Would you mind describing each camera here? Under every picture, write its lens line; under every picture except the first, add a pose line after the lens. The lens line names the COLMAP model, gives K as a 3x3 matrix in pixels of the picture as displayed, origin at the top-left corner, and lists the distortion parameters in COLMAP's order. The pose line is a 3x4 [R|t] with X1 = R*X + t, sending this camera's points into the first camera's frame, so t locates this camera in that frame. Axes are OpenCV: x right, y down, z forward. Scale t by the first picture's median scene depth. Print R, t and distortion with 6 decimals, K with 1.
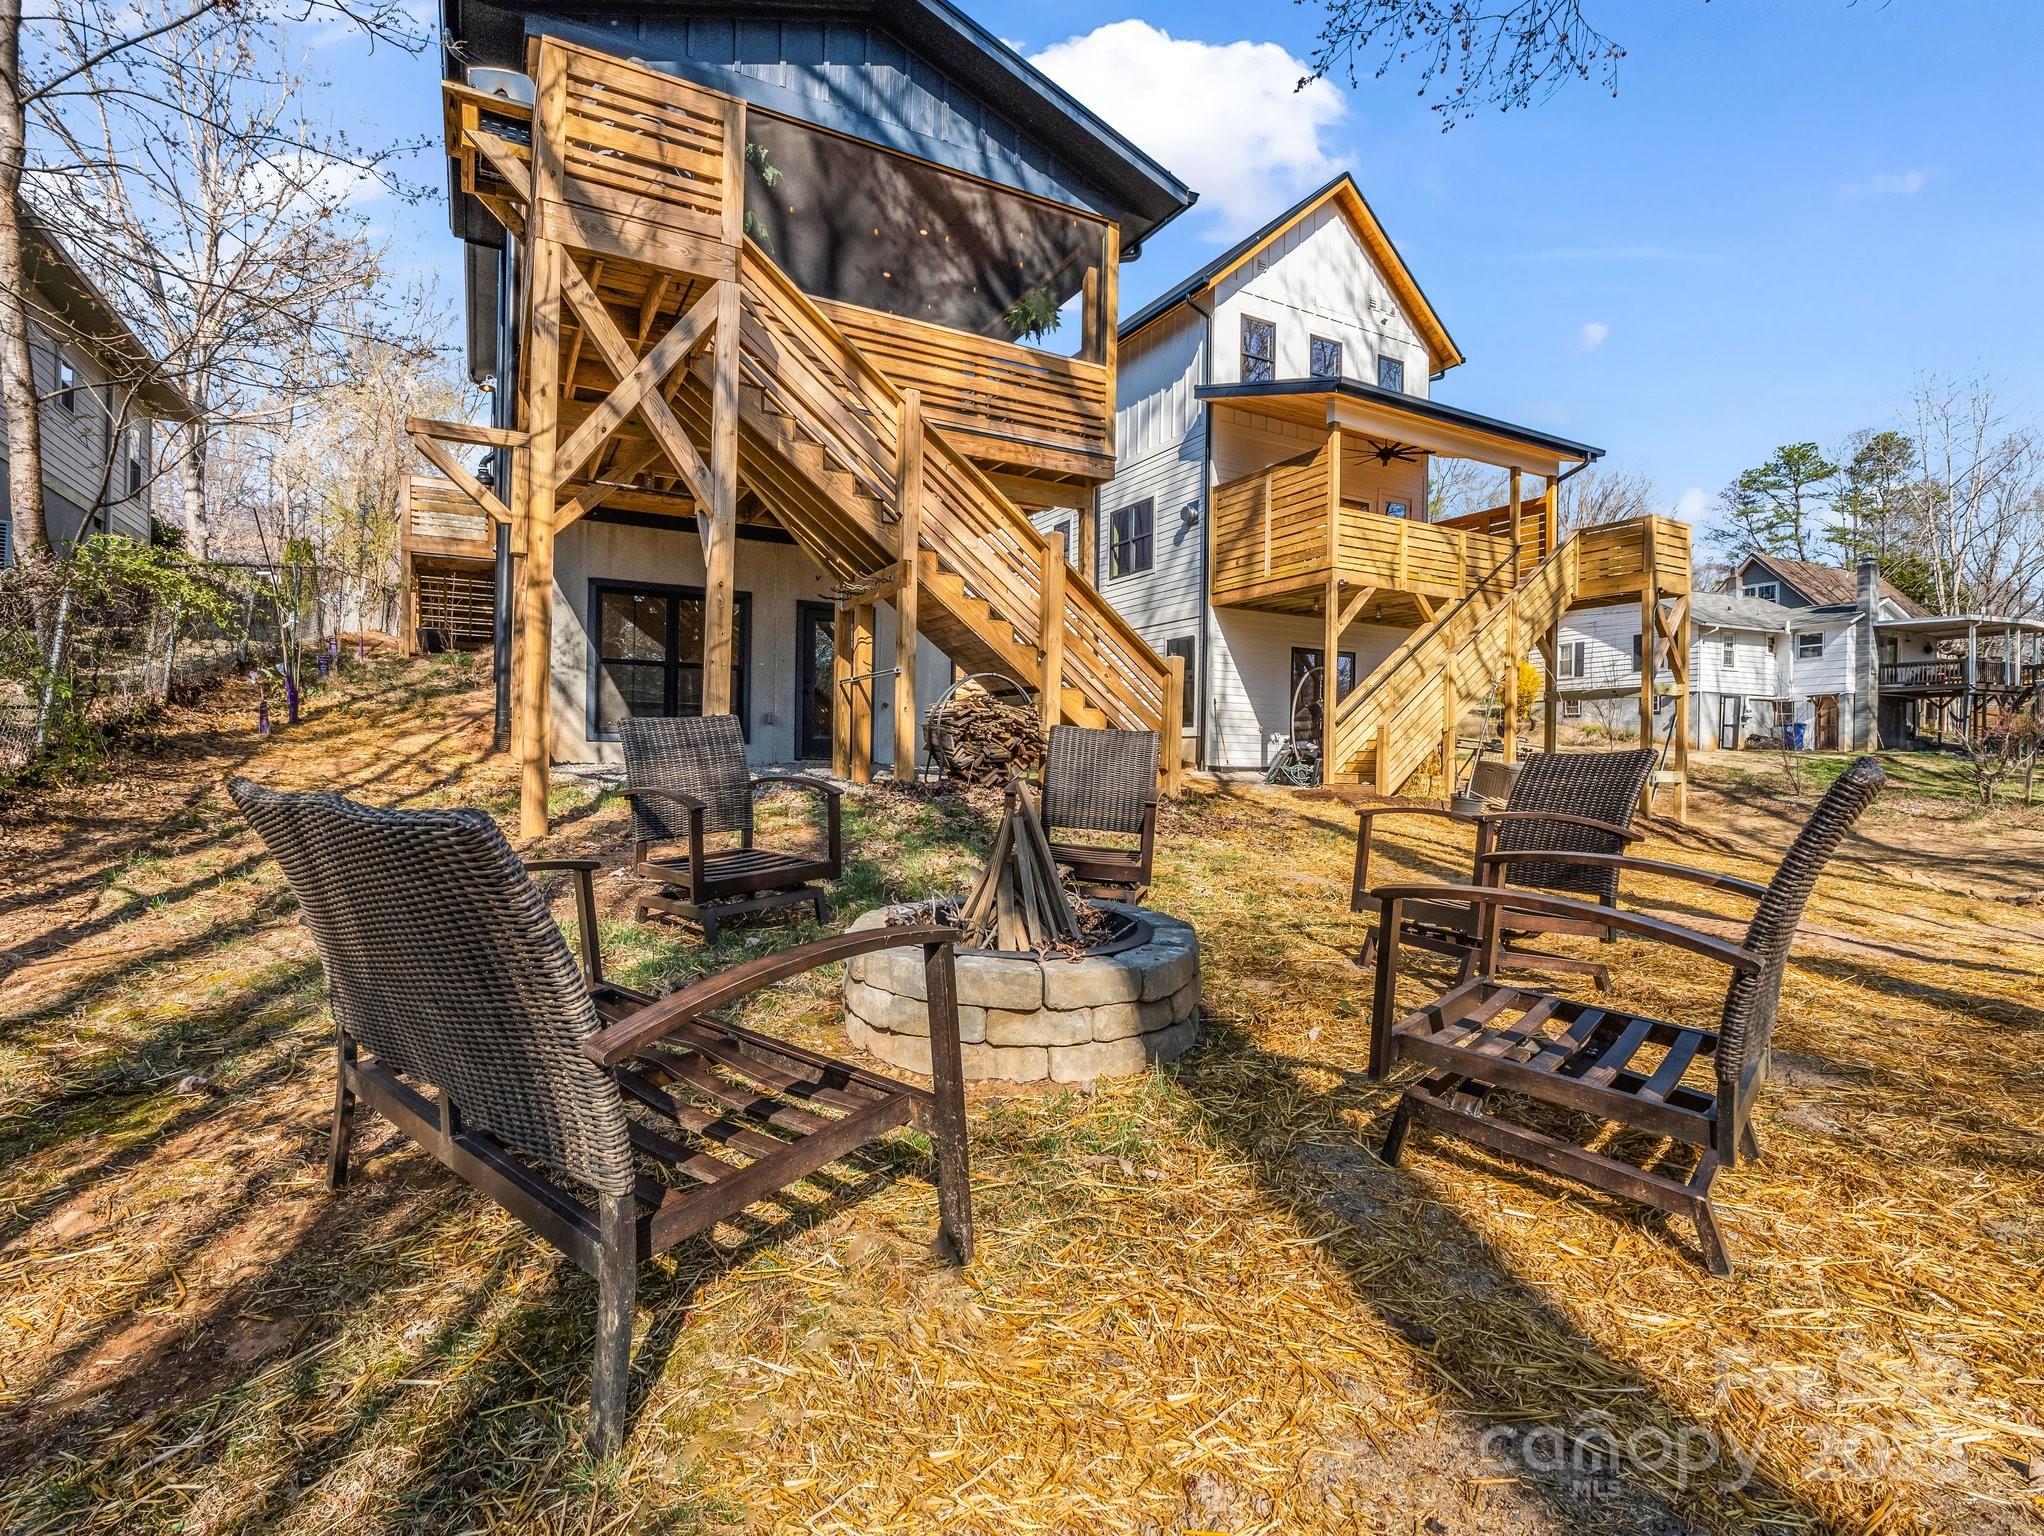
lens RADIAL K [[1035.3, 0, 1030.8], [0, 1035.3, 773.7], [0, 0, 1]] dist [-0.017437, -0.000553]
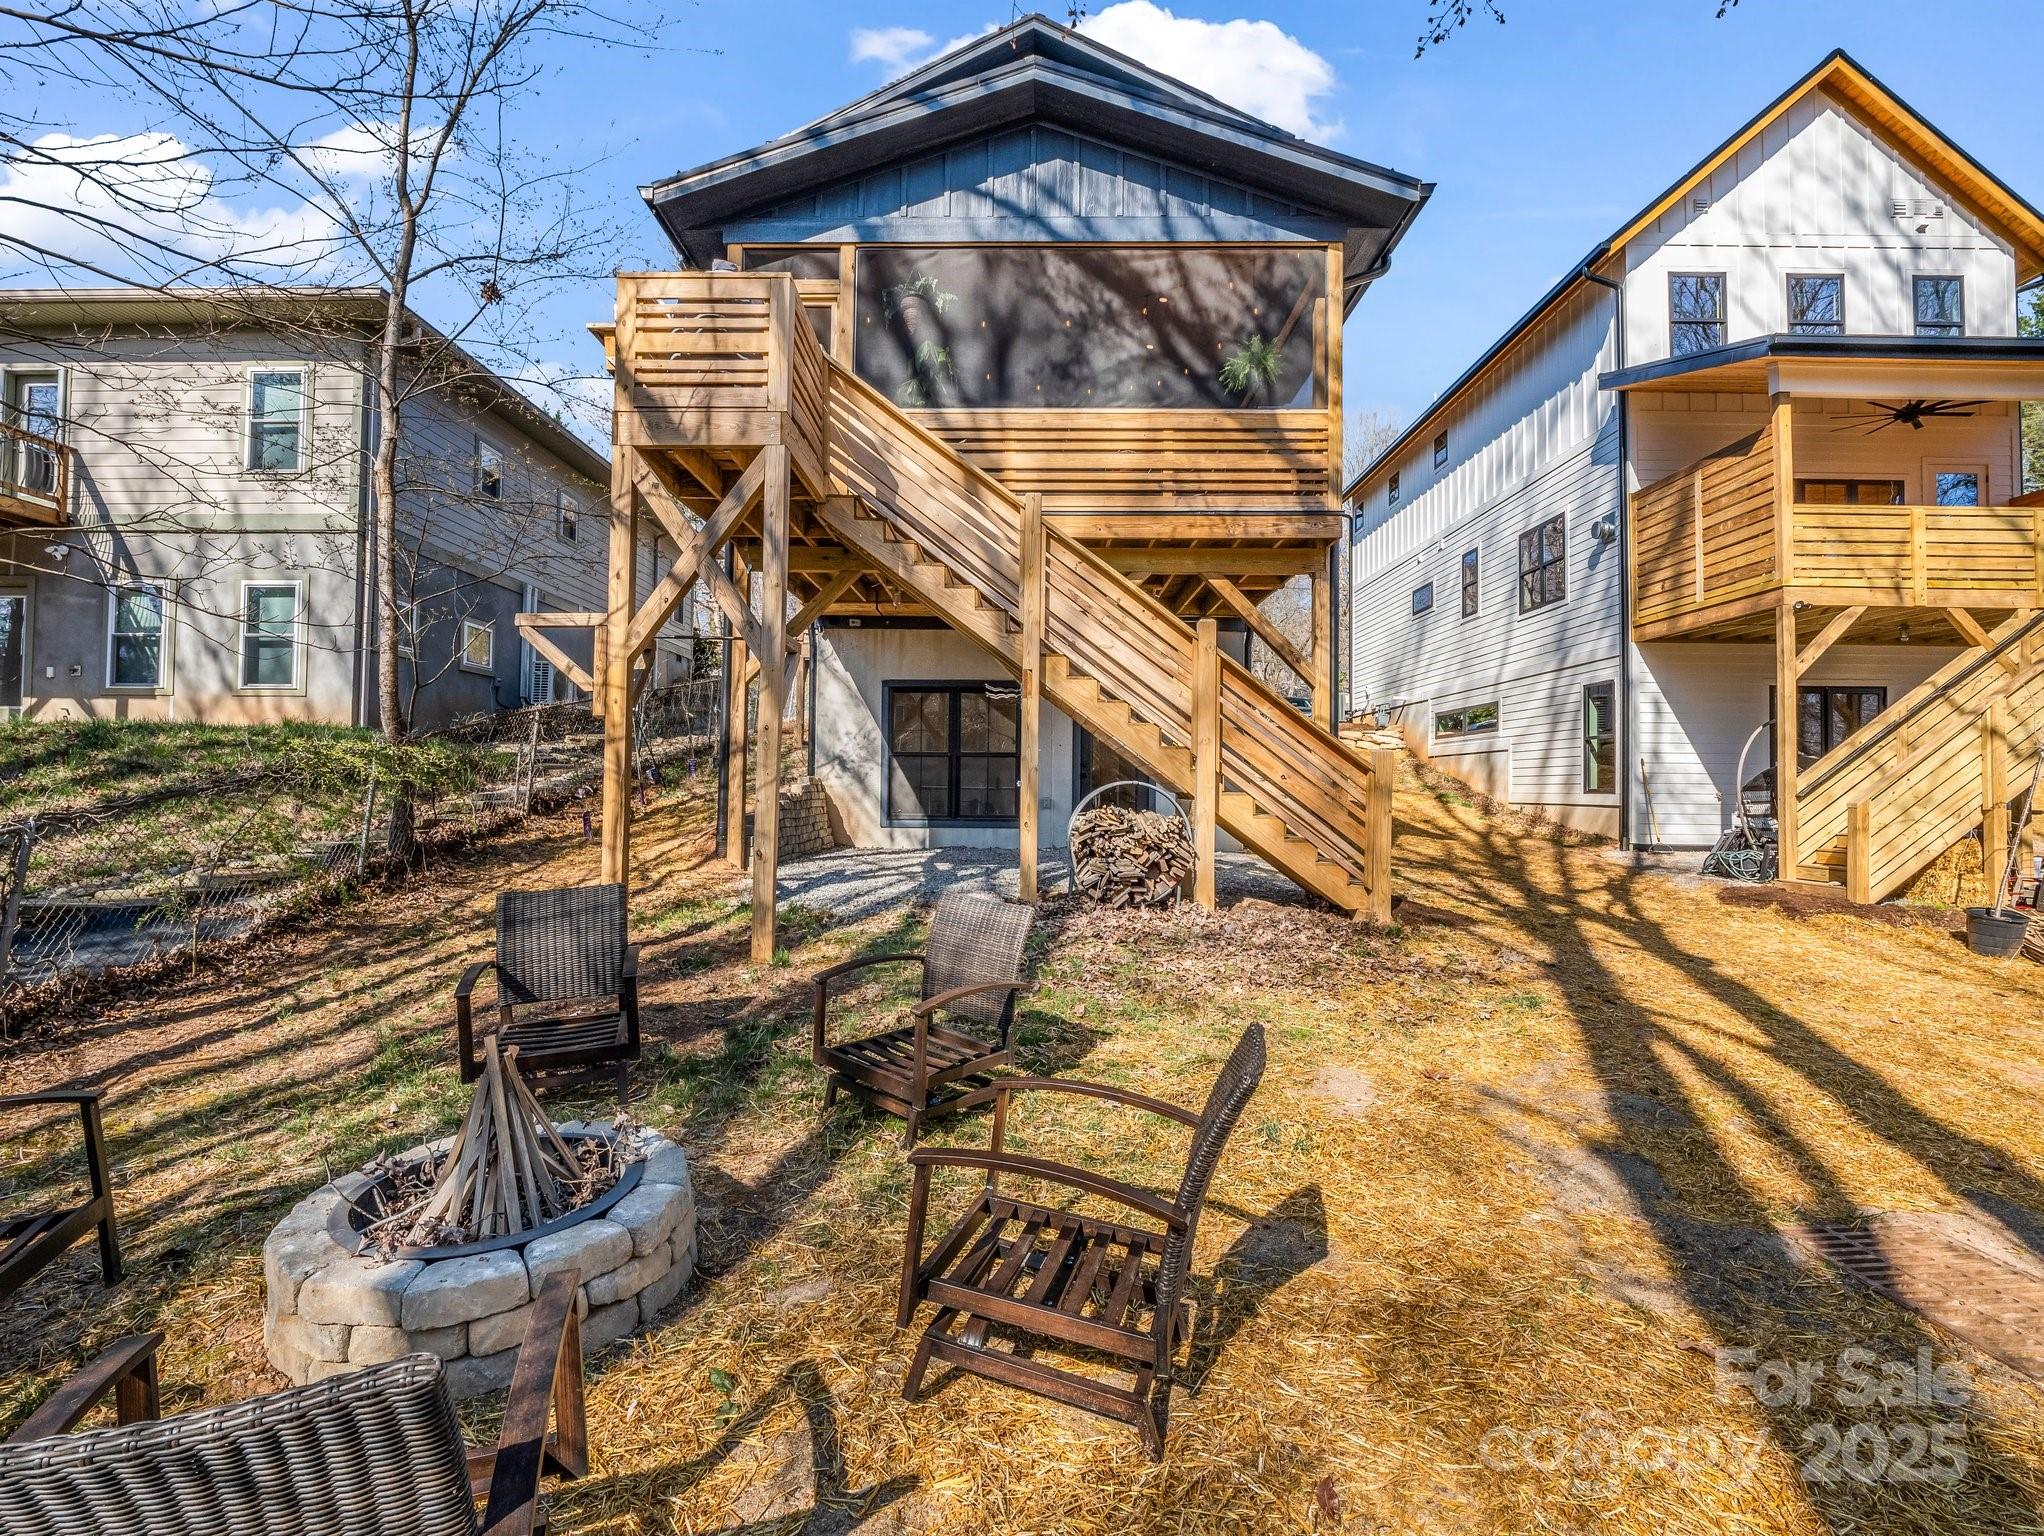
lens RADIAL K [[1035.3, 0, 991.4], [0, 1035.3, 767.3], [0, 0, 1]] dist [-0.017437, -0.000553]
pose [[0.858427, -0.016092, -0.512682, 0.239623], [-0.002673, 0.999354, -0.035843, -0.056404], [0.512928, 0.032139, 0.857830, 0.110771]]
